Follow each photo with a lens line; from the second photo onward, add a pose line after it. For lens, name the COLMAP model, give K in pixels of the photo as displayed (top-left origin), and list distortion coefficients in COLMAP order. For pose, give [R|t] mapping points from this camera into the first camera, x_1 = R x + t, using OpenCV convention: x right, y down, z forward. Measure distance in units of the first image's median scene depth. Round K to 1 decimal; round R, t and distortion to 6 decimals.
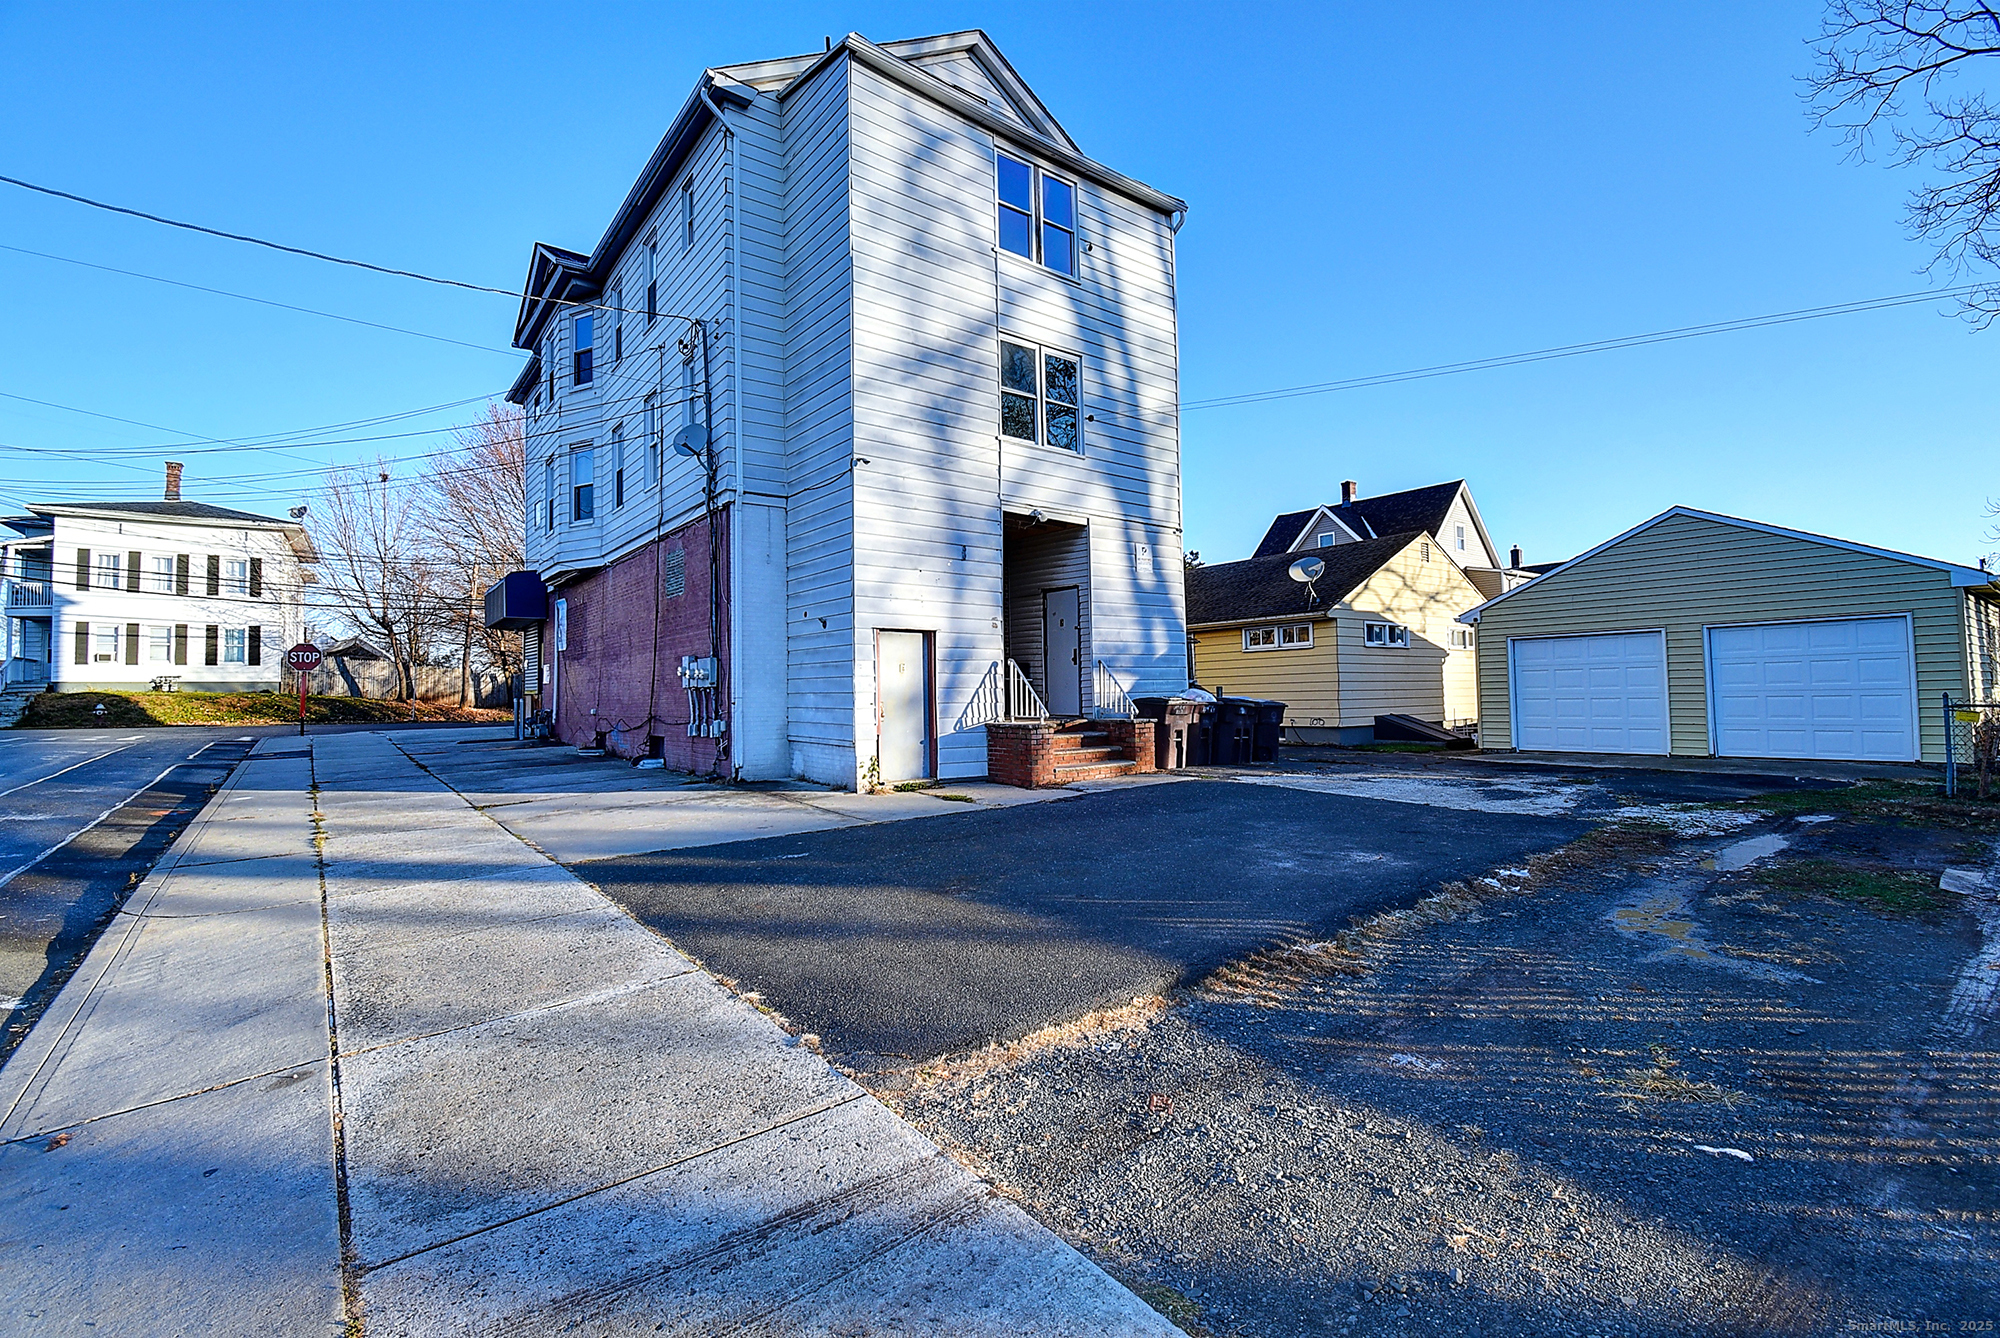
lens RADIAL K [[900.5, 0, 1017.7], [0, 900.5, 672.5], [0, 0, 1]] dist [-0.013162, -0.003156]
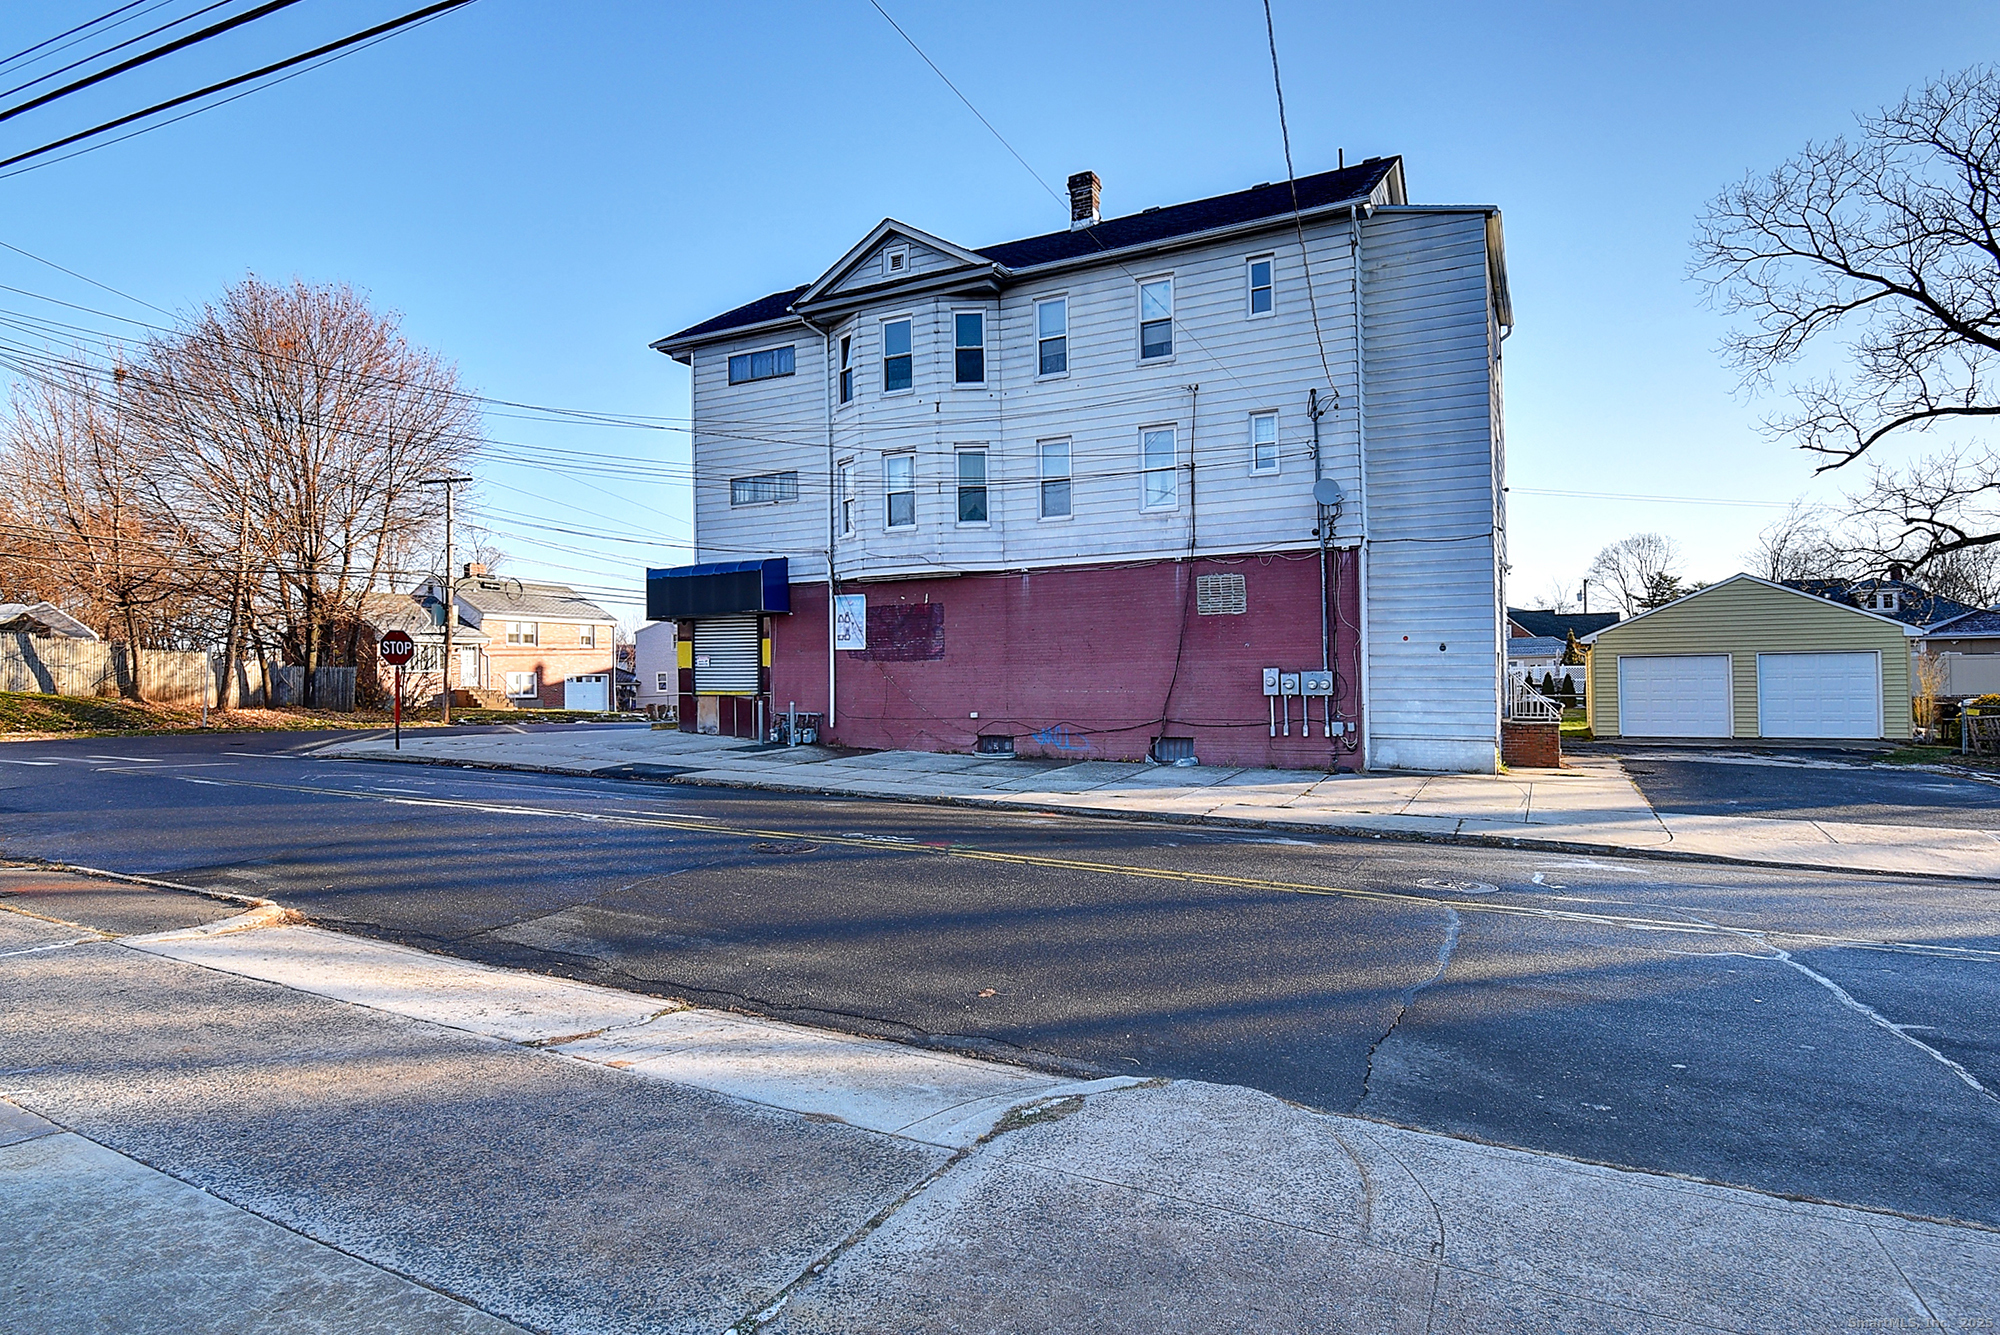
lens RADIAL K [[1087.2, 0, 993.8], [0, 1087.2, 666.5], [0, 0, 1]] dist [0.000928, 0.001950]
pose [[0.907643, 0.009445, 0.419637, -1.238636], [-0.013412, 0.999889, 0.006503, -0.023390], [-0.419529, -0.011531, 0.907669, -0.131548]]
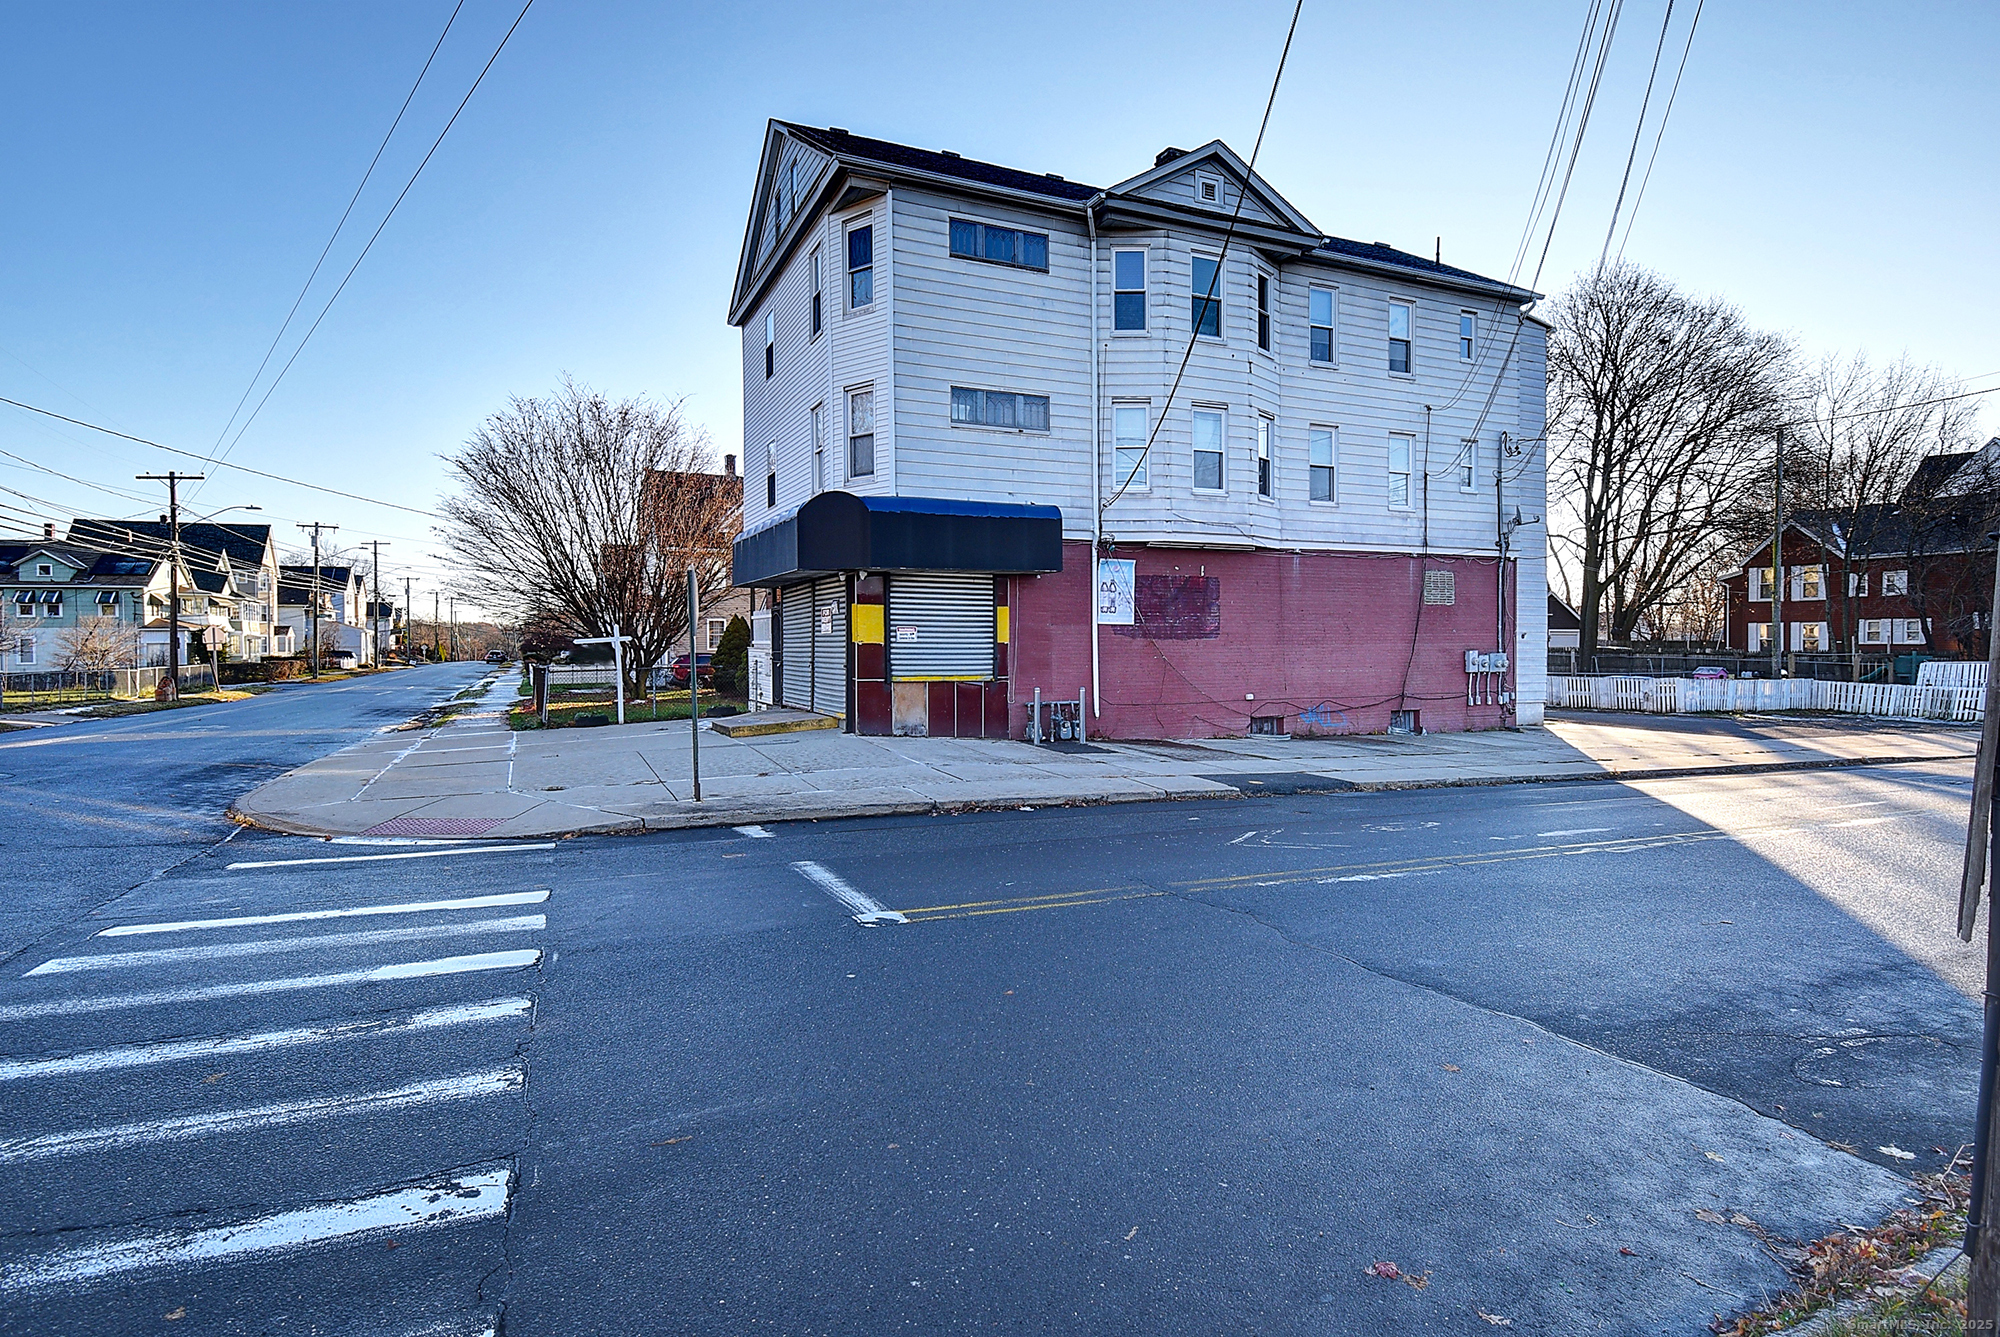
lens RADIAL K [[1019.2, 0, 1009.6], [0, 1019.2, 661.1], [0, 0, 1]] dist [-0.001921, -0.000861]
pose [[0.229163, -0.006263, 0.973368, -2.050804], [-0.027270, 0.999545, 0.012852, -0.001358], [-0.973006, -0.029489, 0.228888, 1.294137]]
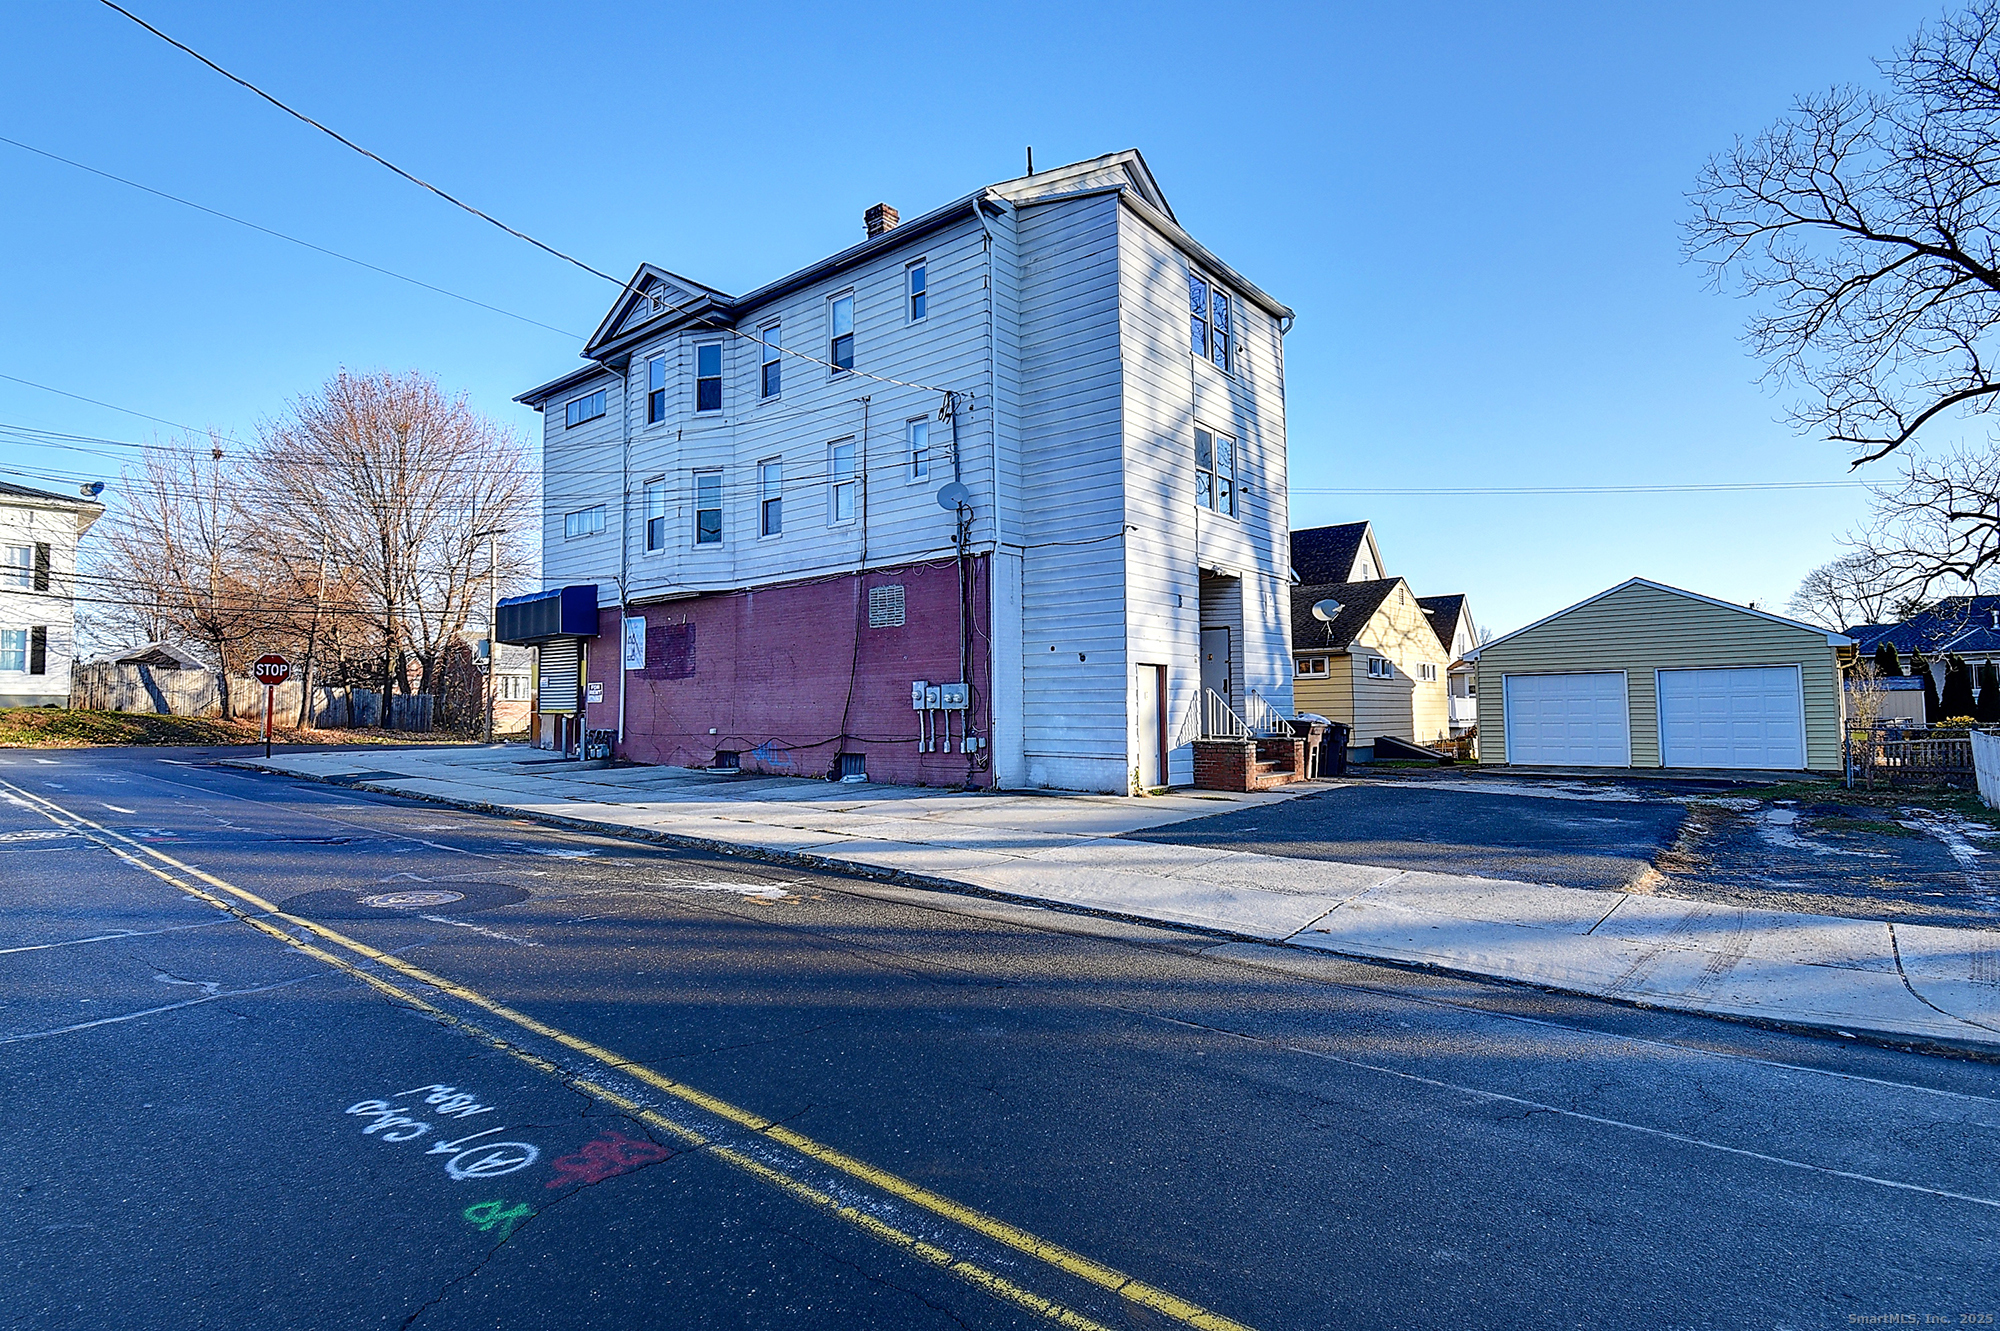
lens RADIAL K [[1019.2, 0, 998.2], [0, 1019.2, 659.0], [0, 0, 1]] dist [-0.001921, -0.000861]
pose [[0.976758, 0.019457, 0.213461, -0.522613], [-0.012496, 0.999347, -0.033909, -0.003559], [-0.213982, 0.030454, 0.976363, -0.261086]]
